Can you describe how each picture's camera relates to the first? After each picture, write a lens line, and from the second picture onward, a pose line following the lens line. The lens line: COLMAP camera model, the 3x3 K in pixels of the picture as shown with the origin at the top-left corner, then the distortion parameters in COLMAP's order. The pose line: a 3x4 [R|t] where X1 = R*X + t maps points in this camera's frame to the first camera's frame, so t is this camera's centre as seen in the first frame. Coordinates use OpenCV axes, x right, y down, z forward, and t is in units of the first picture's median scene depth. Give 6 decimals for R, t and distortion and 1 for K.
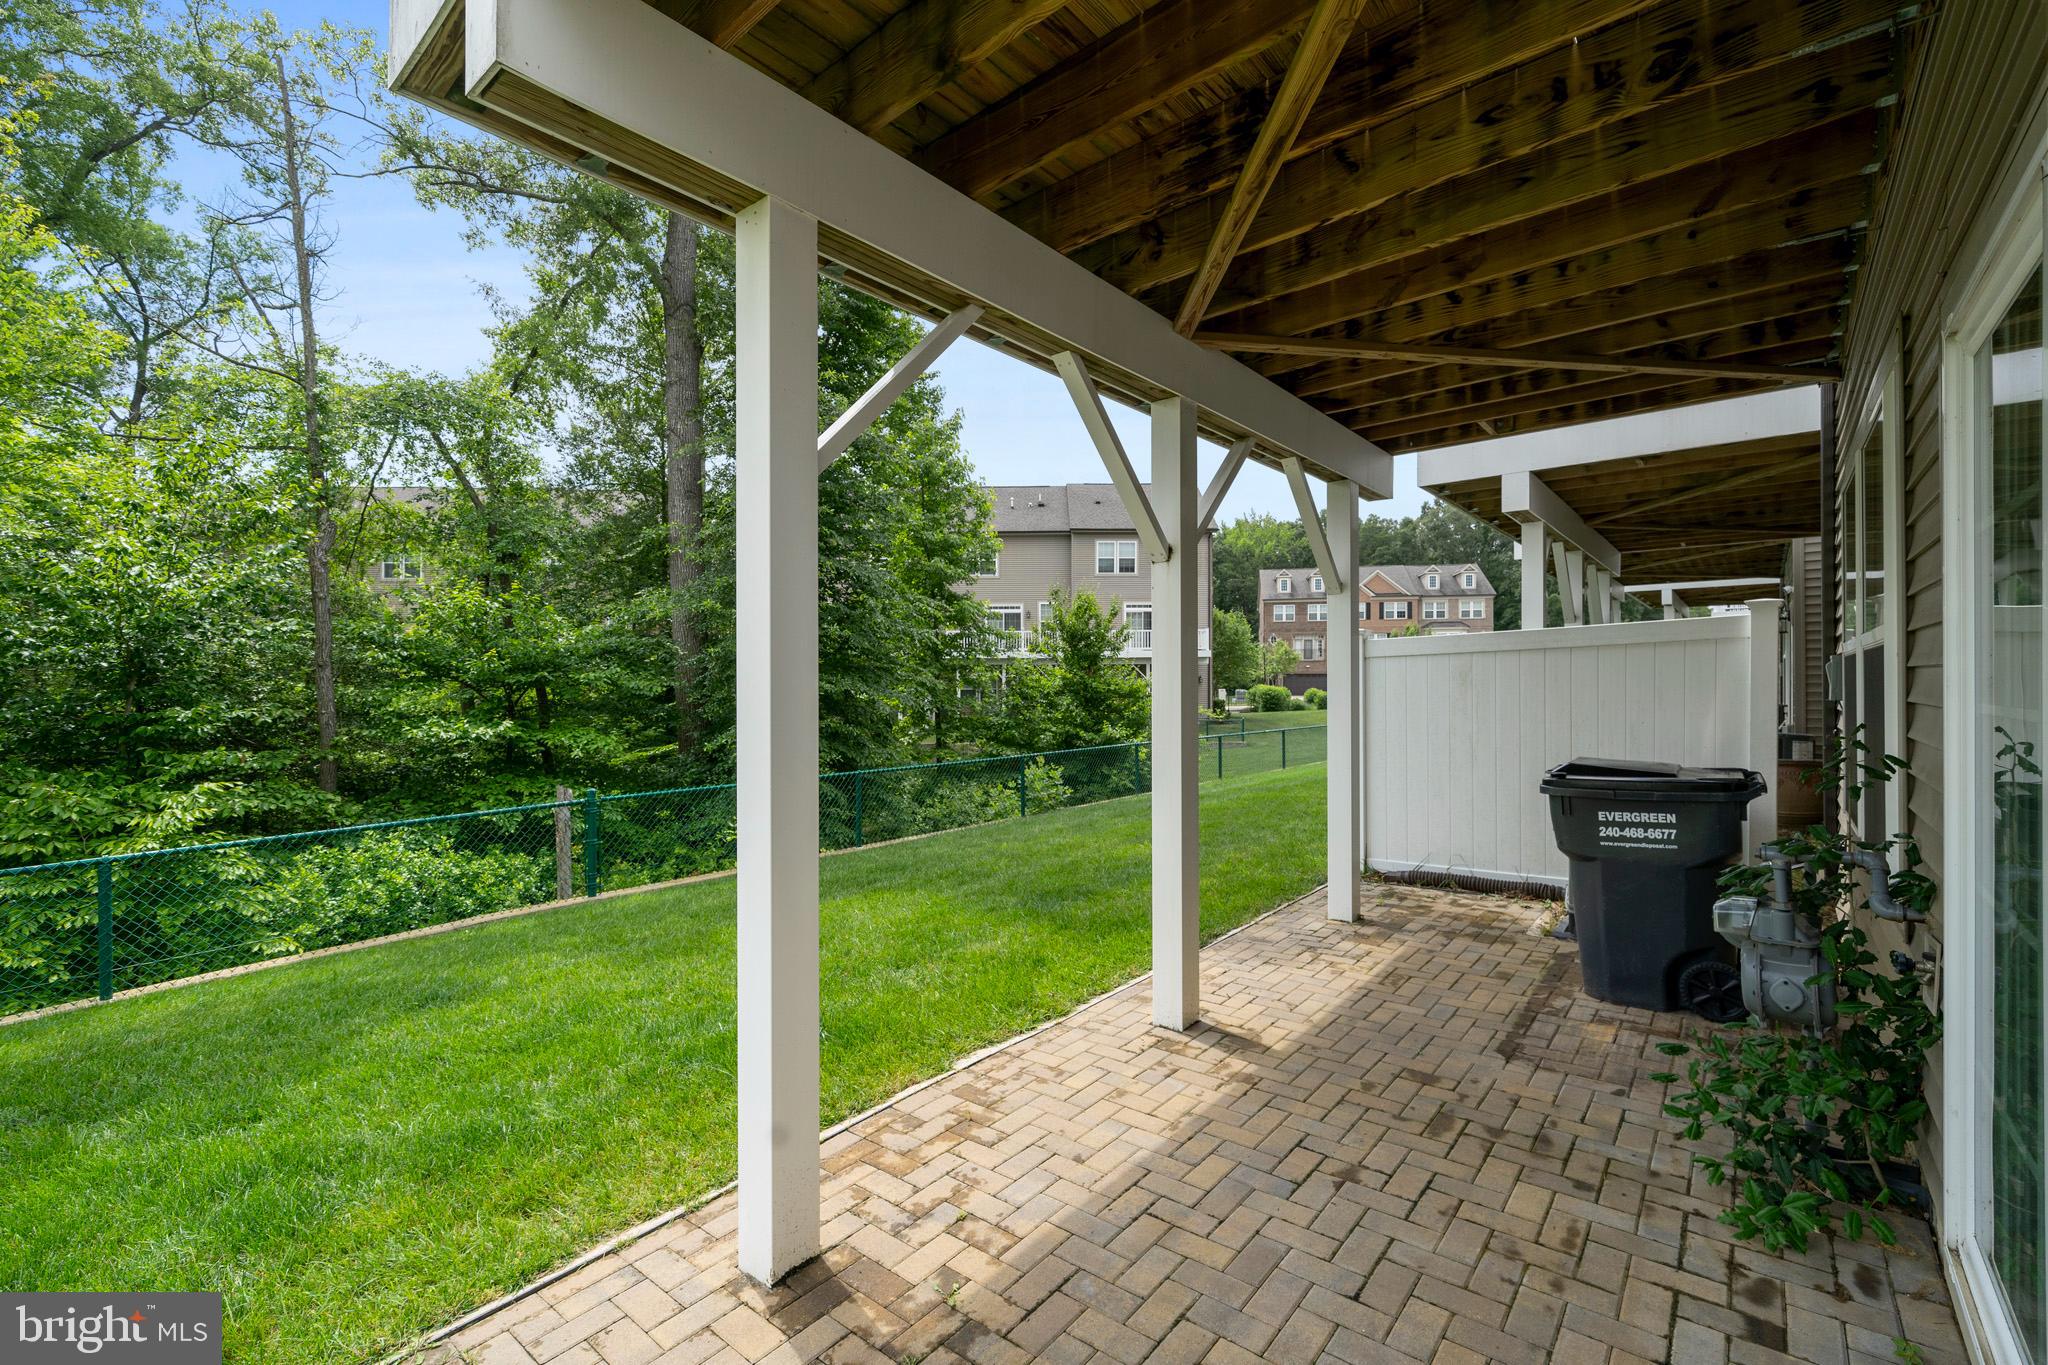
lens RADIAL K [[837.1, 0, 1070.0], [0, 837.1, 685.1], [0, 0, 1]] dist [0.002315, 0.000155]
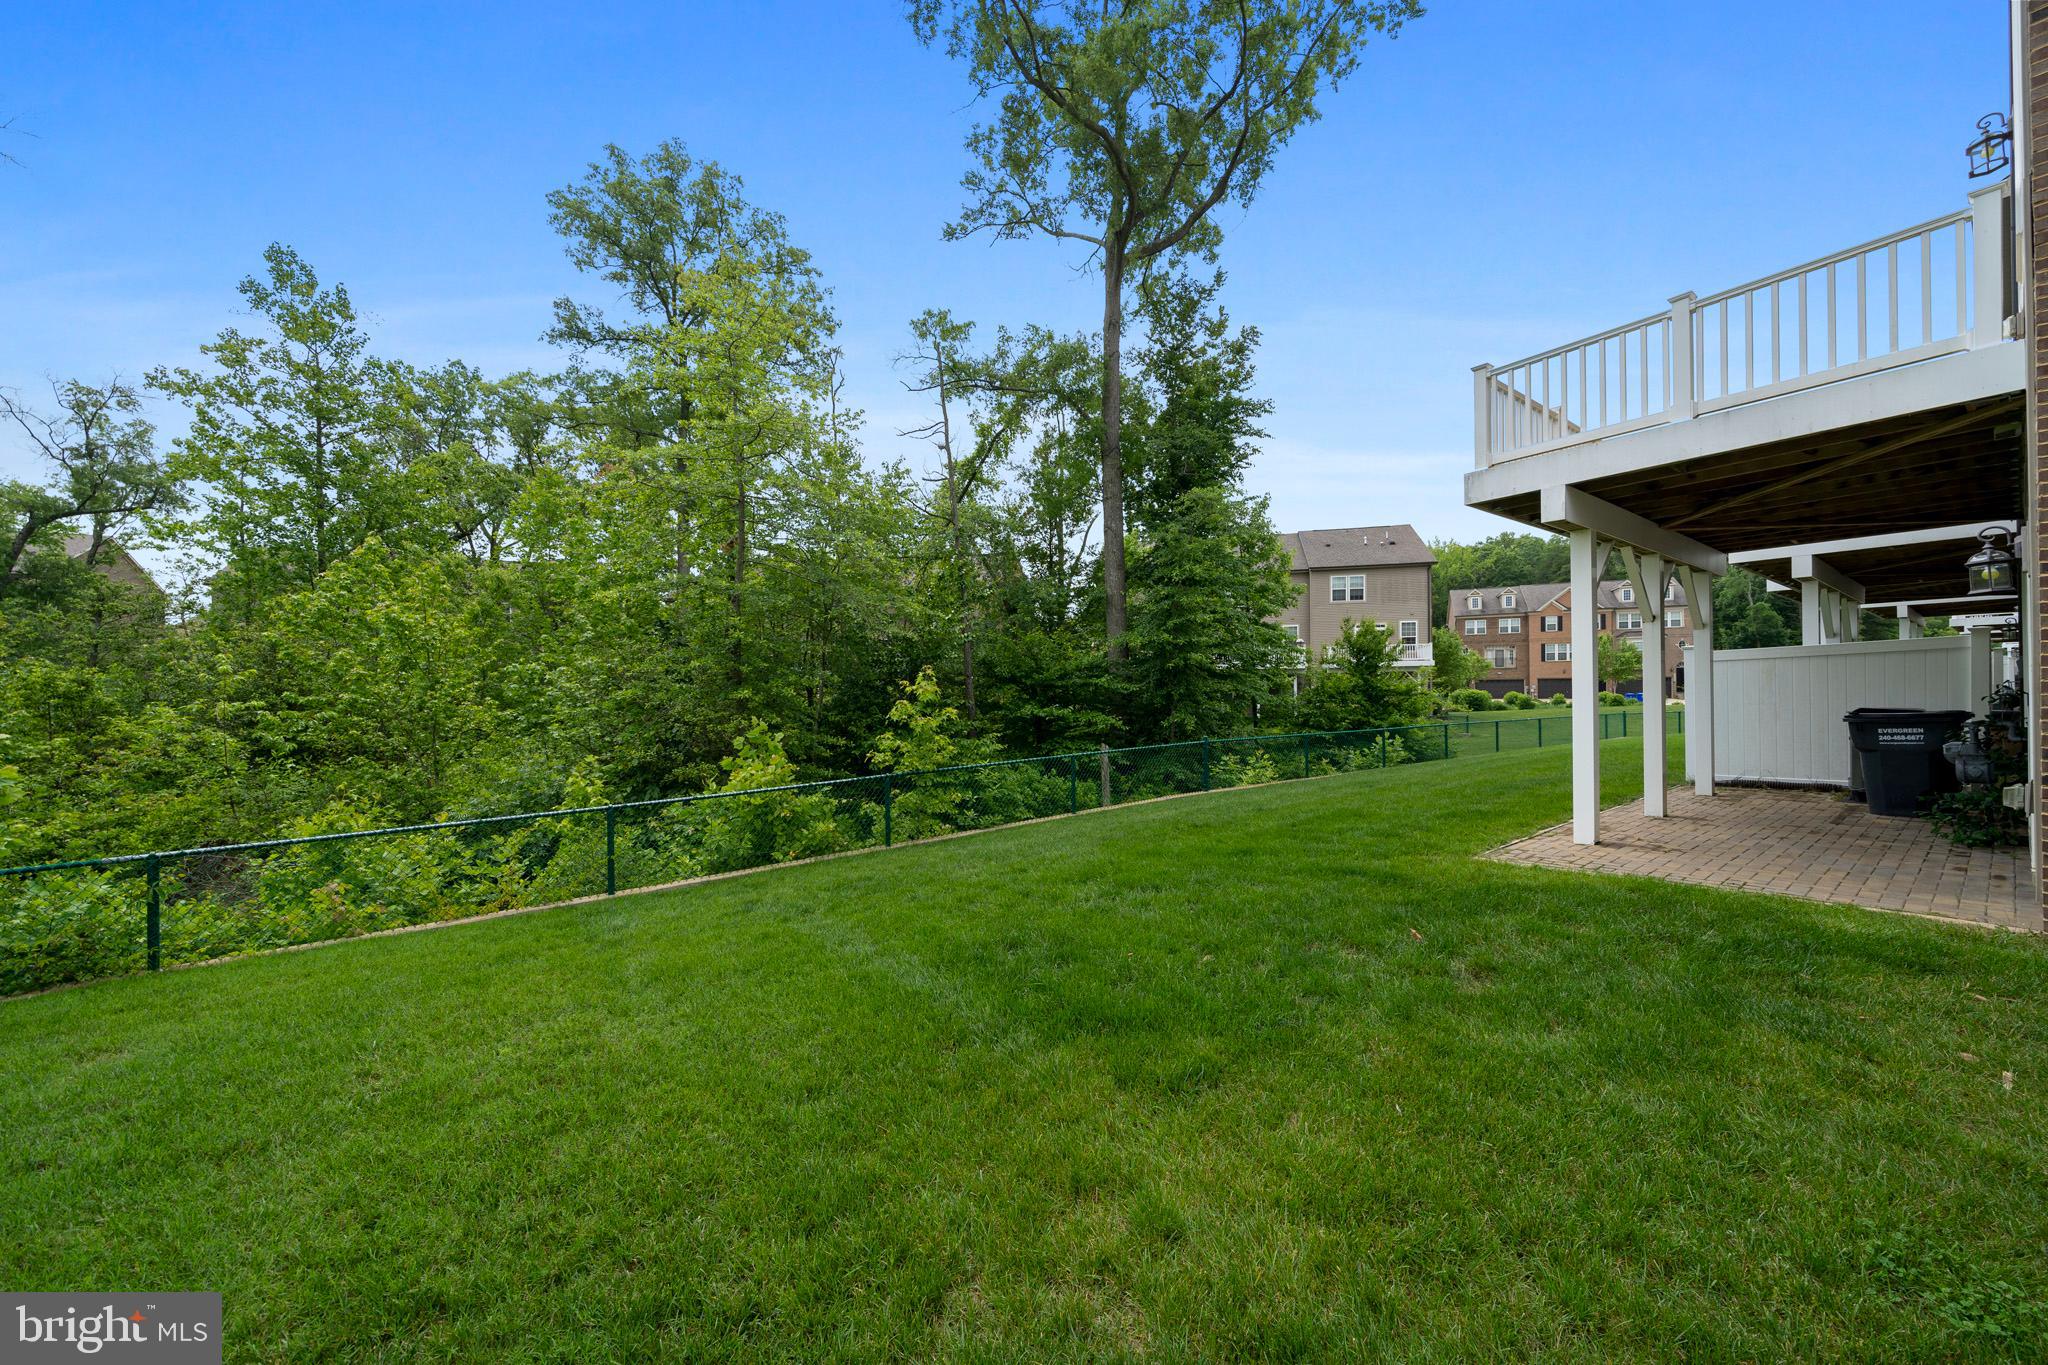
lens RADIAL K [[731.2, 0, 1017.9], [0, 731.2, 684.8], [0, 0, 1]] dist [-0.000766, -0.000290]
pose [[0.967296, -0.006256, -0.253574, -0.232580], [0.003009, 0.999908, -0.013190, 0.011514], [0.253634, 0.011995, 0.967226, -0.310994]]
